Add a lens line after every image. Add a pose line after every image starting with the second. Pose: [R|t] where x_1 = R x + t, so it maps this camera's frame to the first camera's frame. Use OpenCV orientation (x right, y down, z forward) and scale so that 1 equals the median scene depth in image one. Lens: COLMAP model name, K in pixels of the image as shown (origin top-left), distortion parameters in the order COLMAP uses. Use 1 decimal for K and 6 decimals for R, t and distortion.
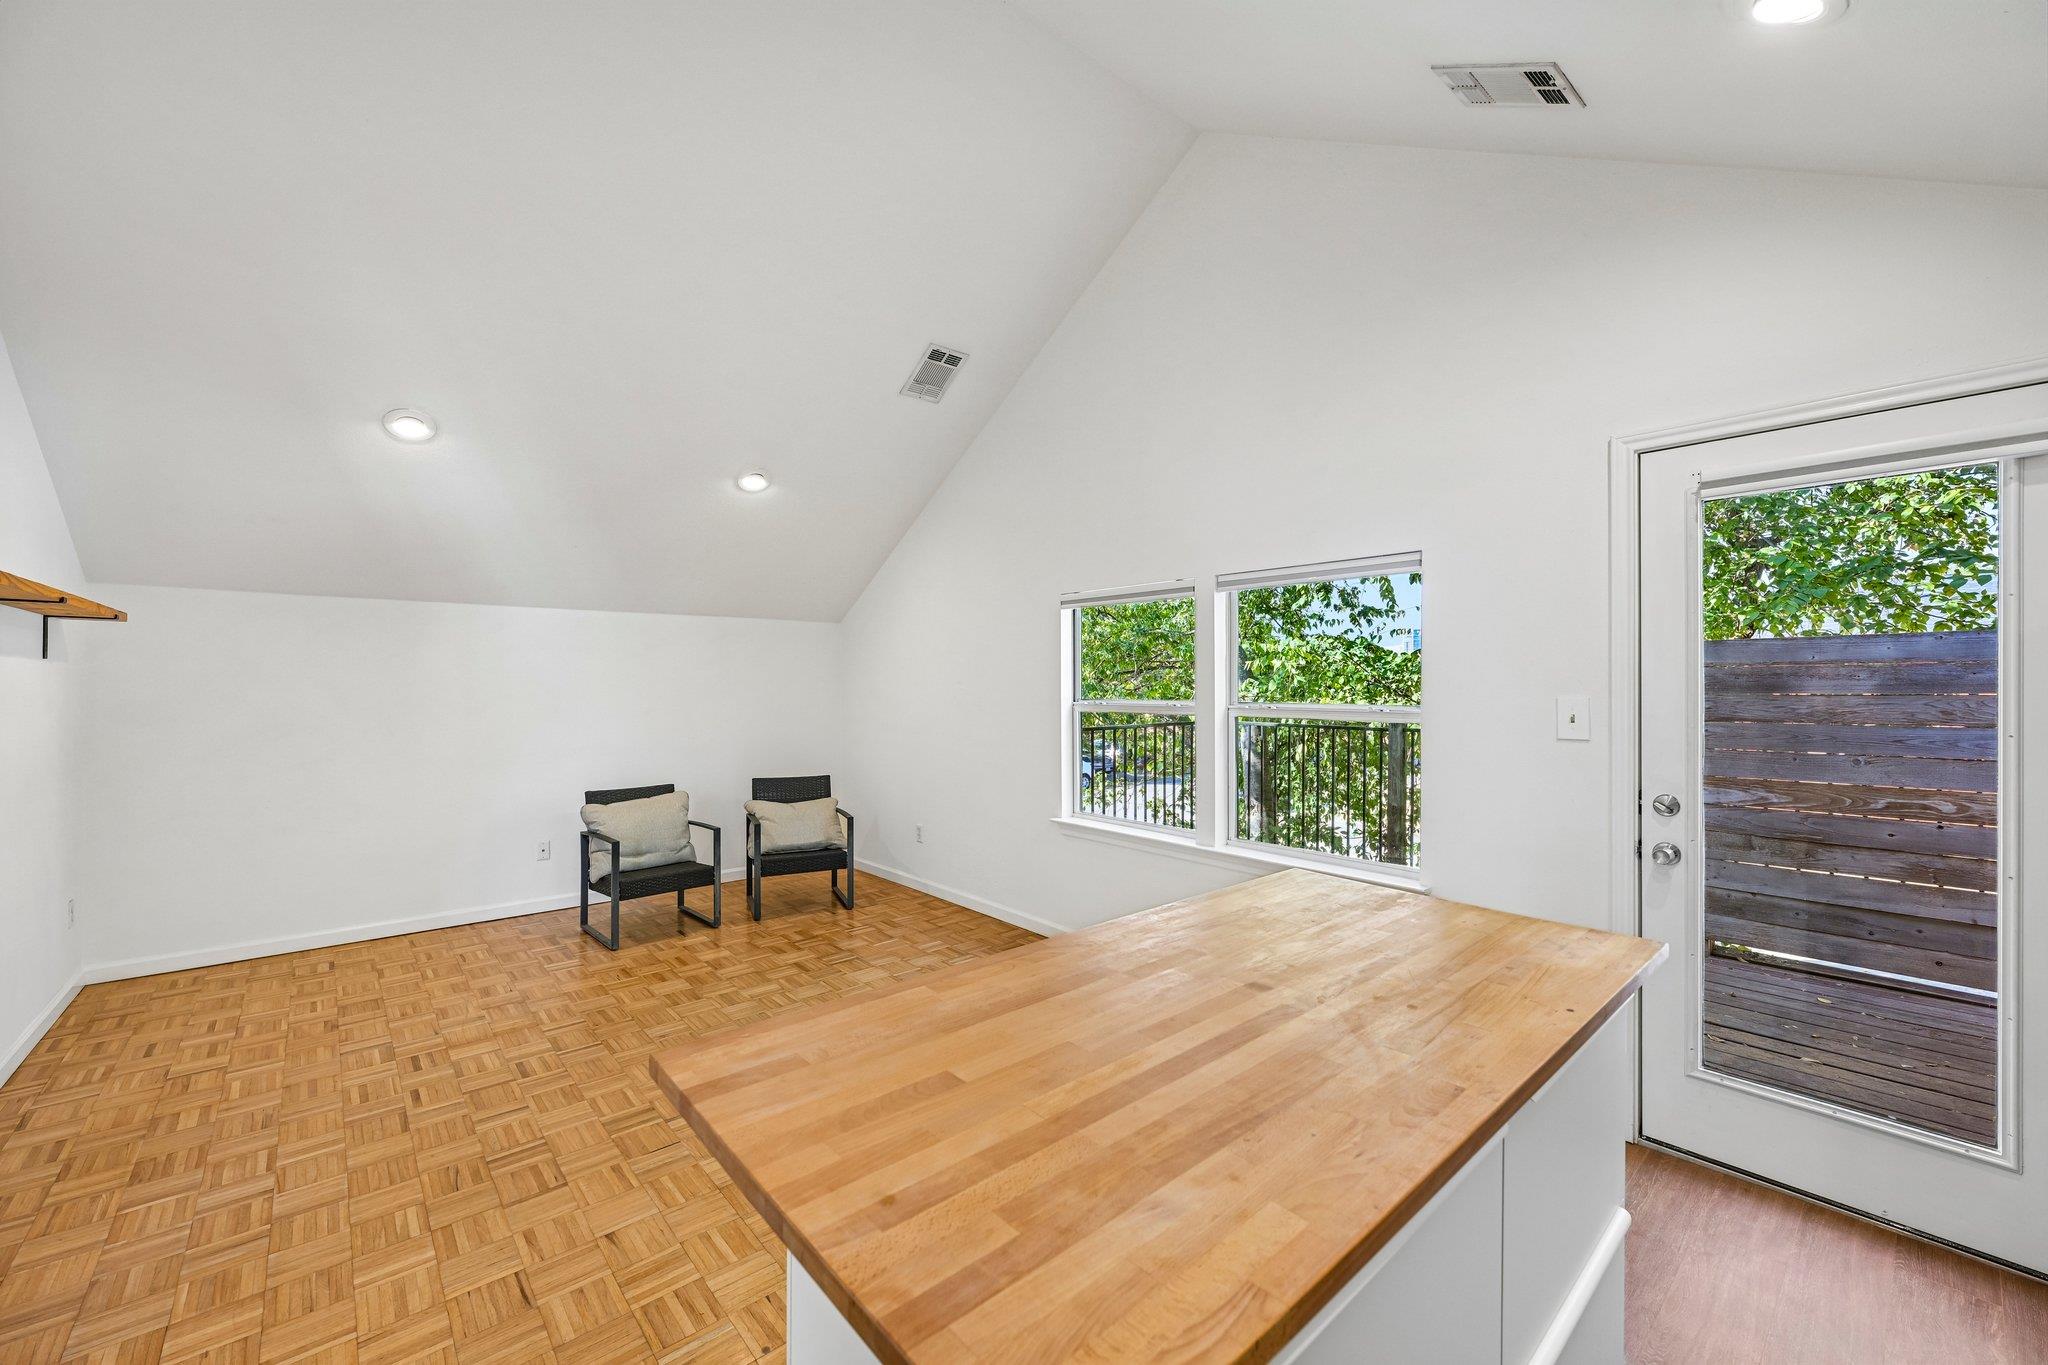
lens RADIAL K [[806.8, 0, 1024.0], [0, 806.8, 682.5], [0, 0, 1]] dist [-0.000559, -0.000048]
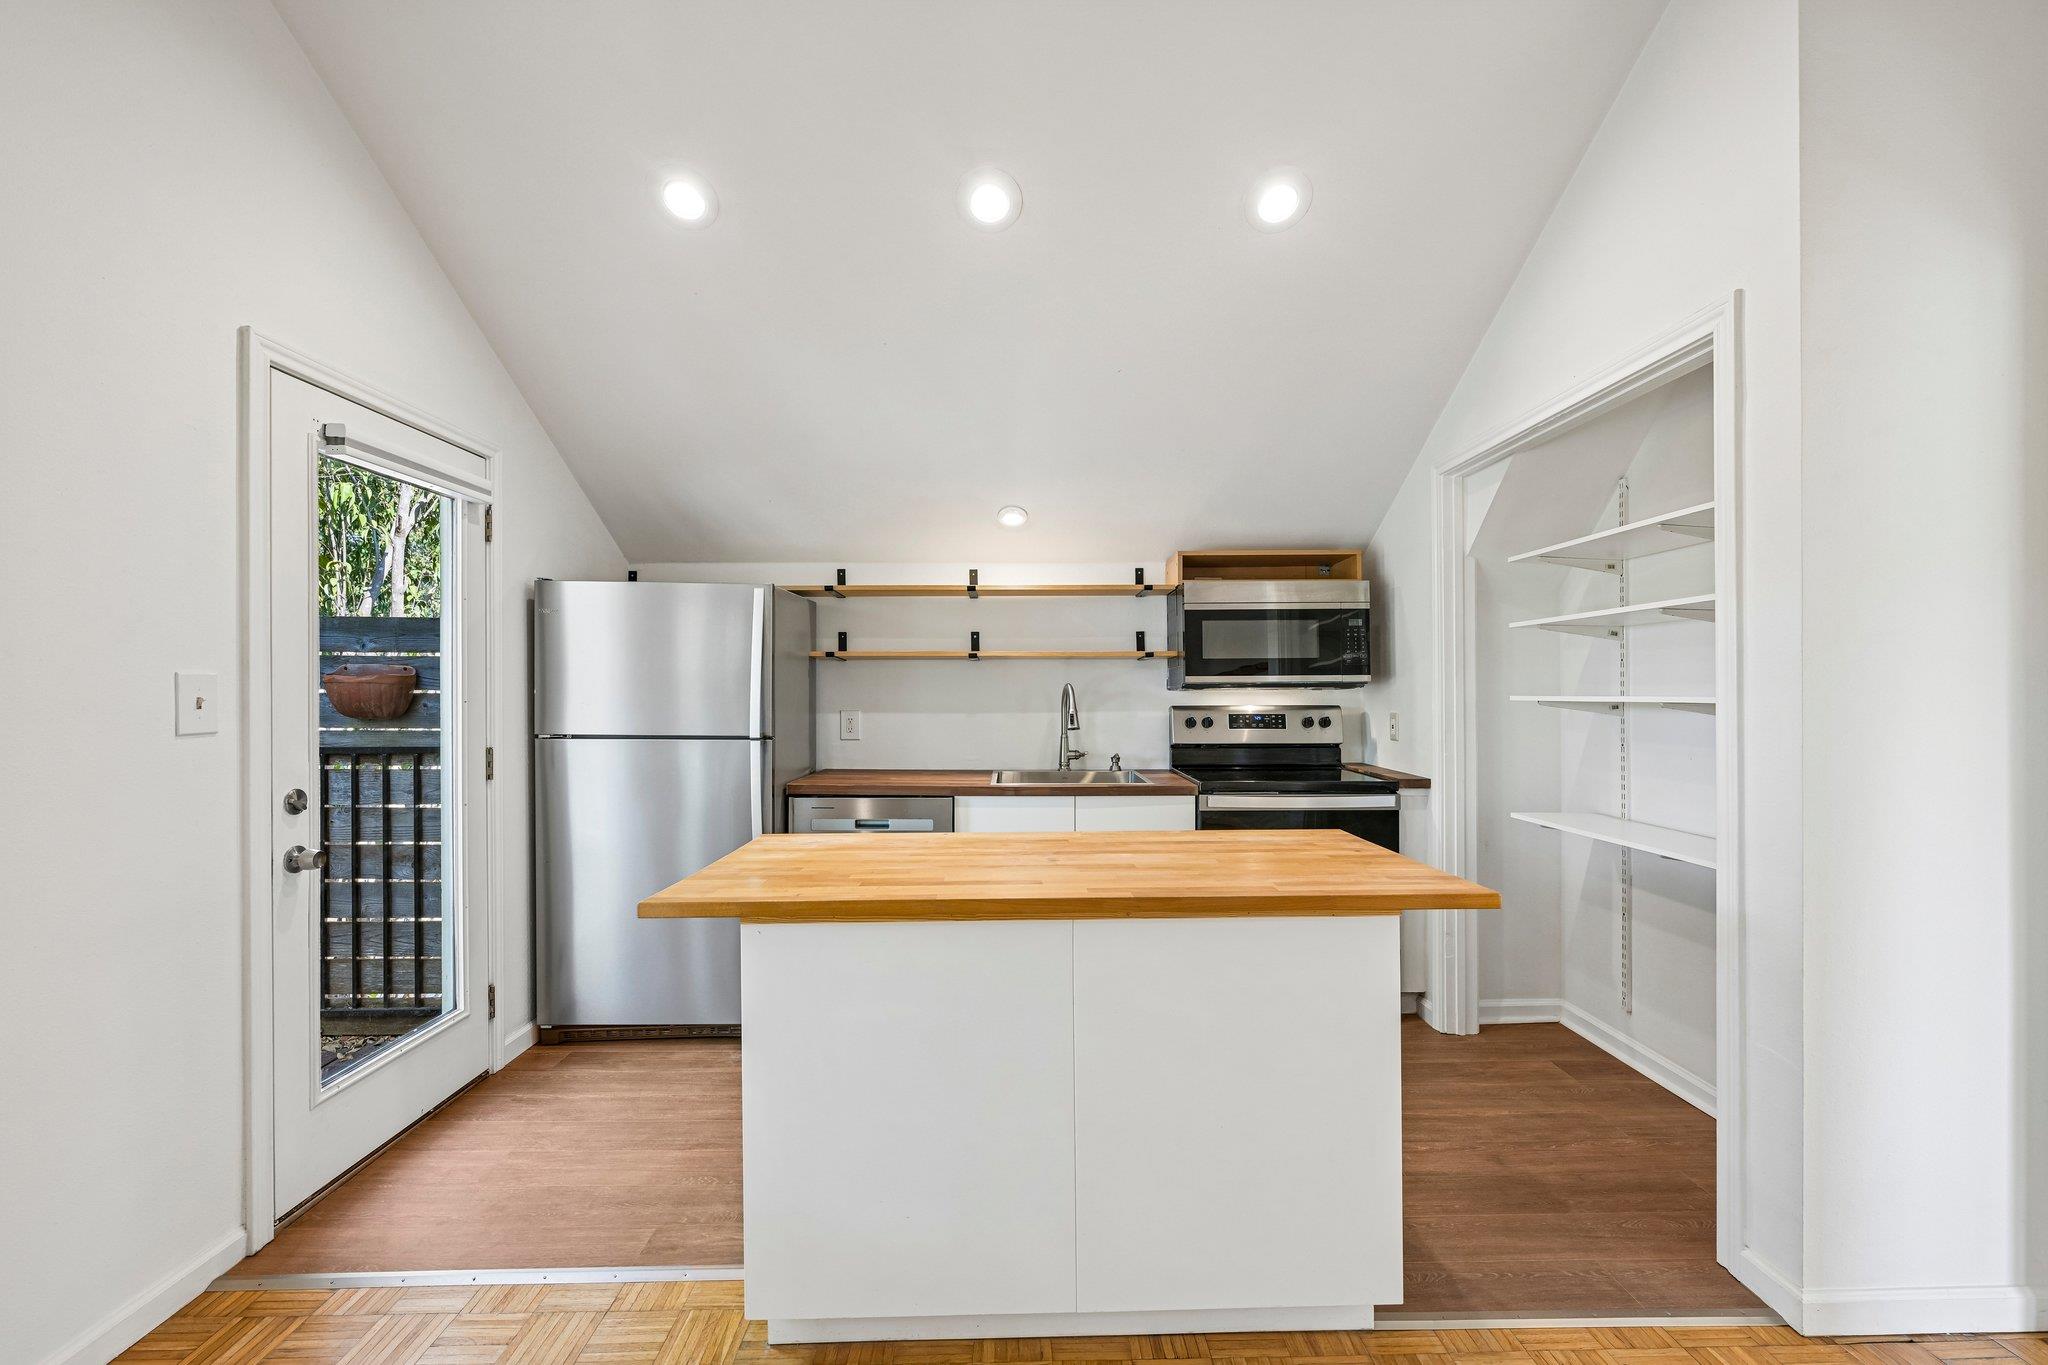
lens RADIAL K [[845.2, 0, 1023.9], [0, 845.2, 688.6], [0, 0, 1]] dist [-0.000451, 0.000015]
pose [[-0.761343, 0.006204, 0.648319, -0.215522], [0.007868, 0.999969, -0.000330, 0.025969], [-0.648301, 0.004850, -0.761368, 0.732598]]
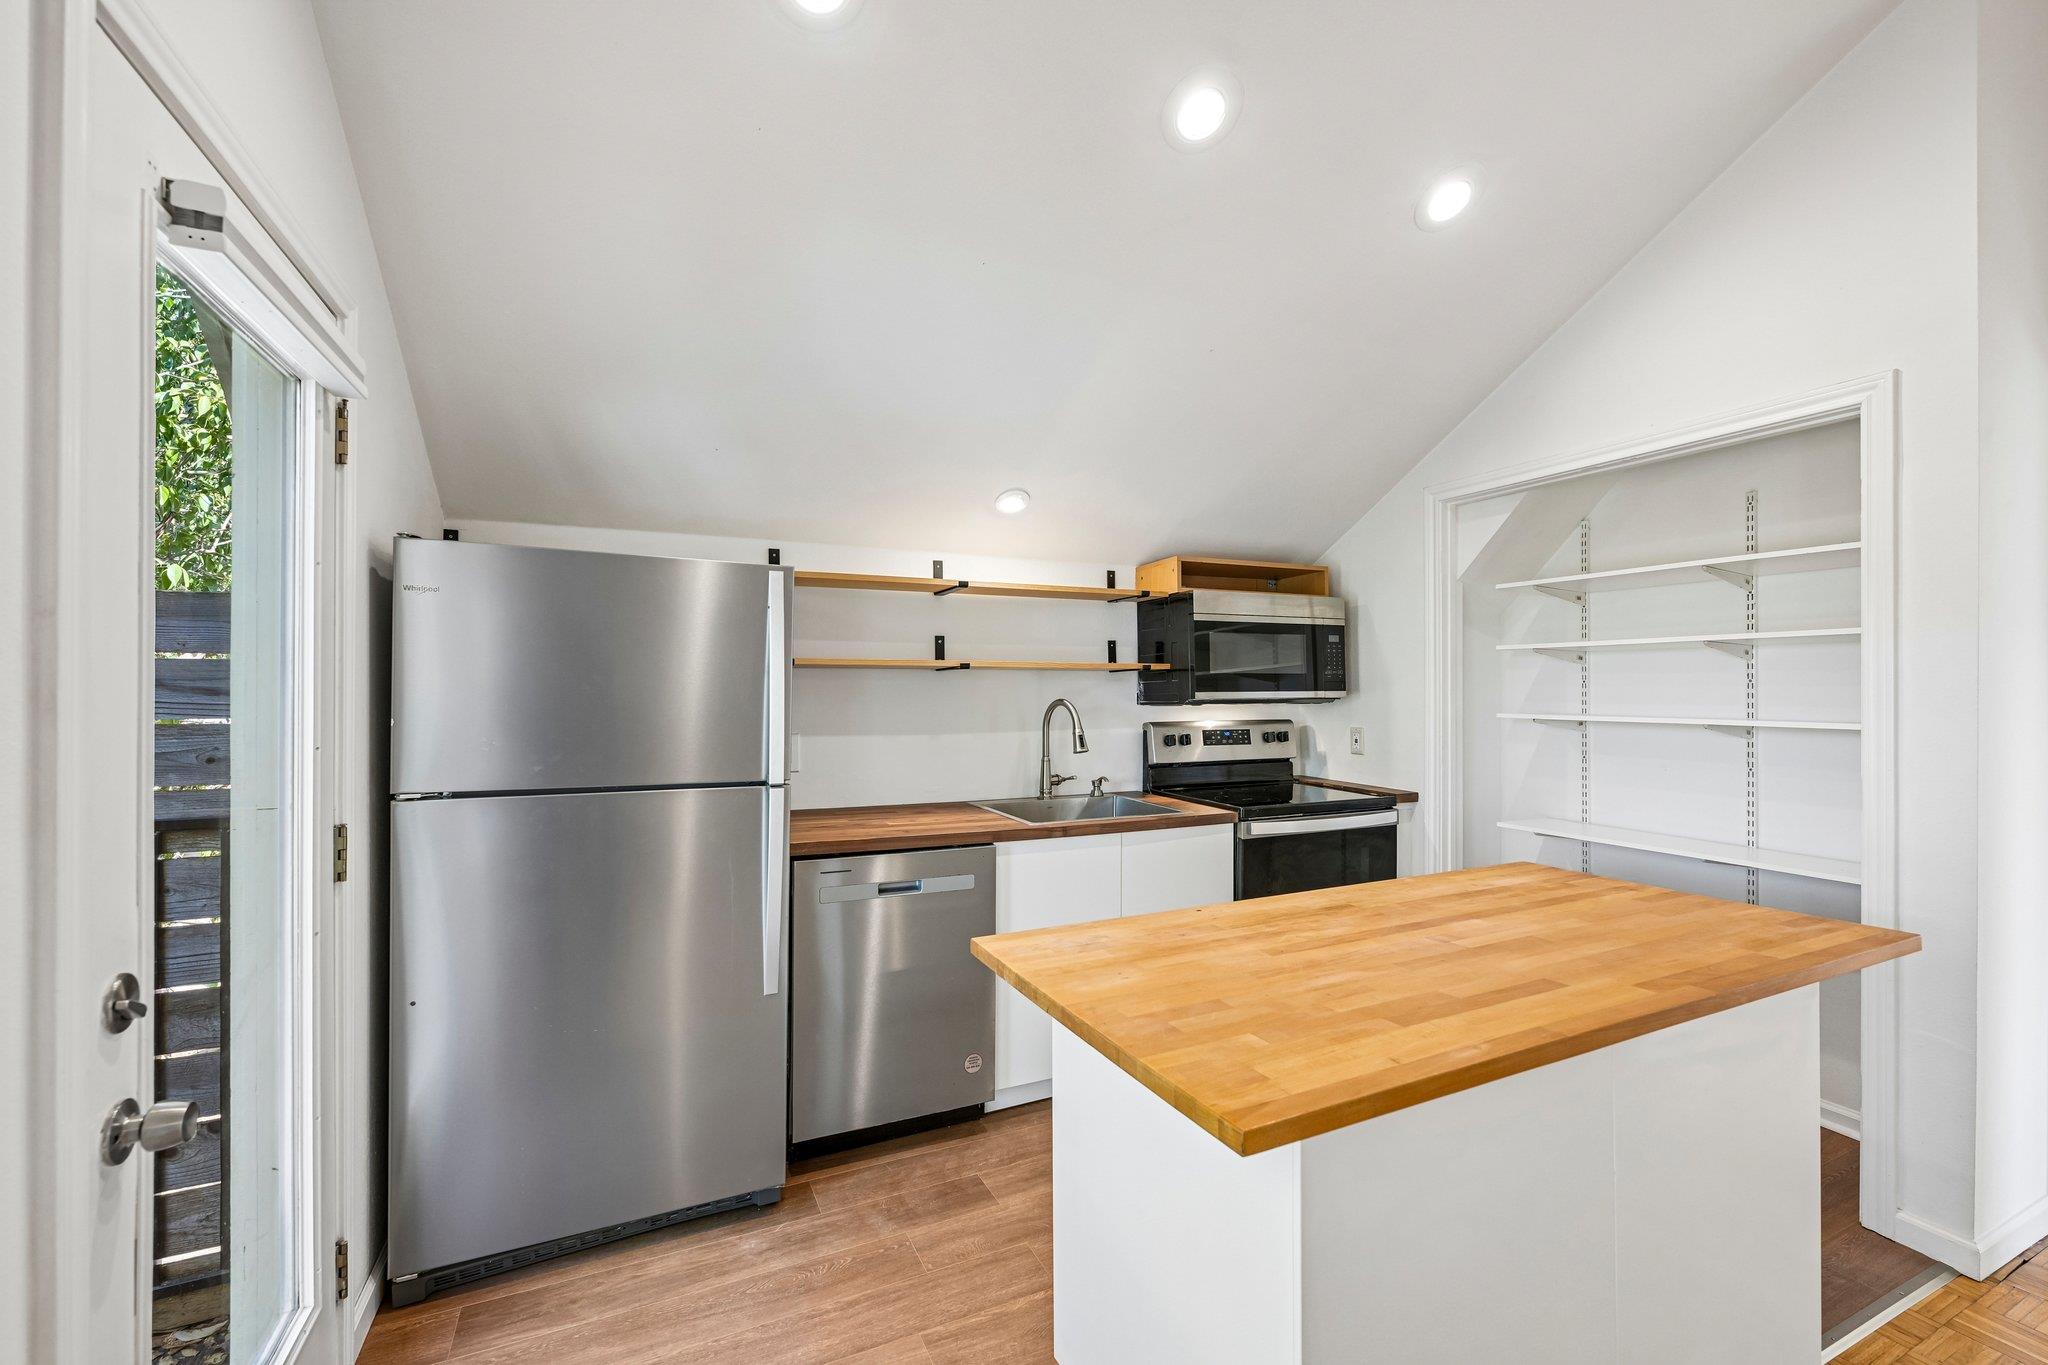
lens RADIAL K [[847.5, 0, 1024.0], [0, 847.5, 682.5], [0, 0, 1]] dist [-0.000598, -0.000385]
pose [[-0.961206, 0.003021, 0.275814, 0.178034], [0.003175, 0.999995, 0.000113, 0.003224], [-0.275812, 0.000984, -0.961211, 0.785587]]
